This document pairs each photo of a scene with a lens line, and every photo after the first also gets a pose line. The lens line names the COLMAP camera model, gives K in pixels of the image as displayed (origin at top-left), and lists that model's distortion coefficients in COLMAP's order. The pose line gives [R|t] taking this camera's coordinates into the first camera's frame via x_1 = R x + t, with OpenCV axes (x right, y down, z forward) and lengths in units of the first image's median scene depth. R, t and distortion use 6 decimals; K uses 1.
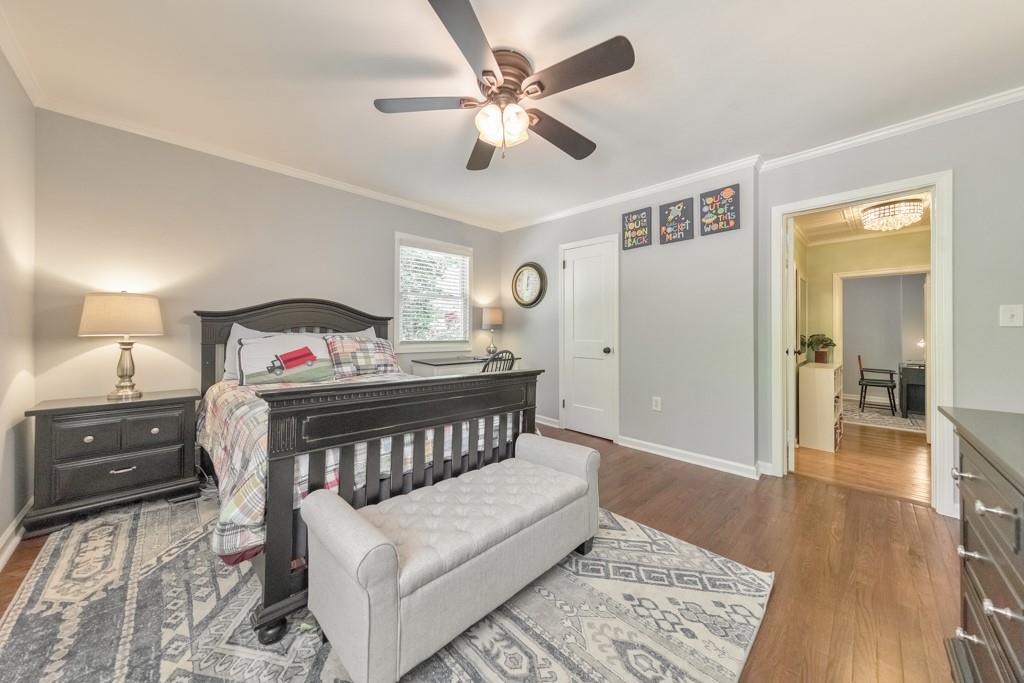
lens RADIAL K [[353.1, 0, 509.6], [0, 353.1, 333.2], [0, 0, 1]] dist [0.001372, -0.000032]
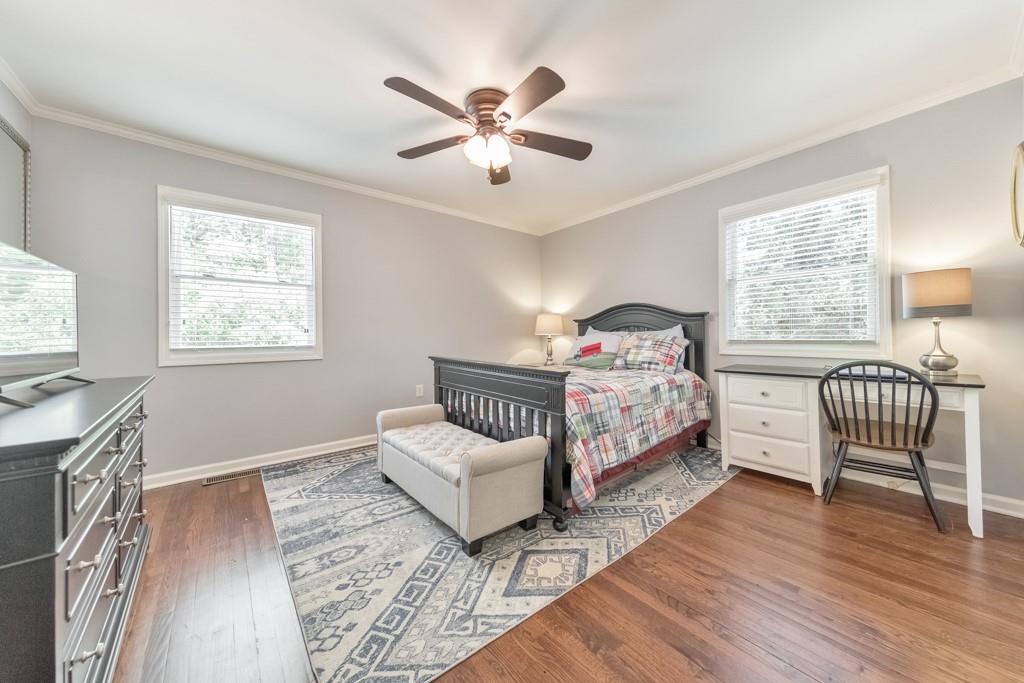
lens RADIAL K [[353.1, 0, 509.6], [0, 353.1, 333.2], [0, 0, 1]] dist [0.001372, -0.000032]
pose [[-0.085530, -0.010409, -0.996281, 1.309476], [0.006637, 0.999917, -0.011017, 0.029562], [0.996313, -0.007555, -0.085454, 1.332531]]
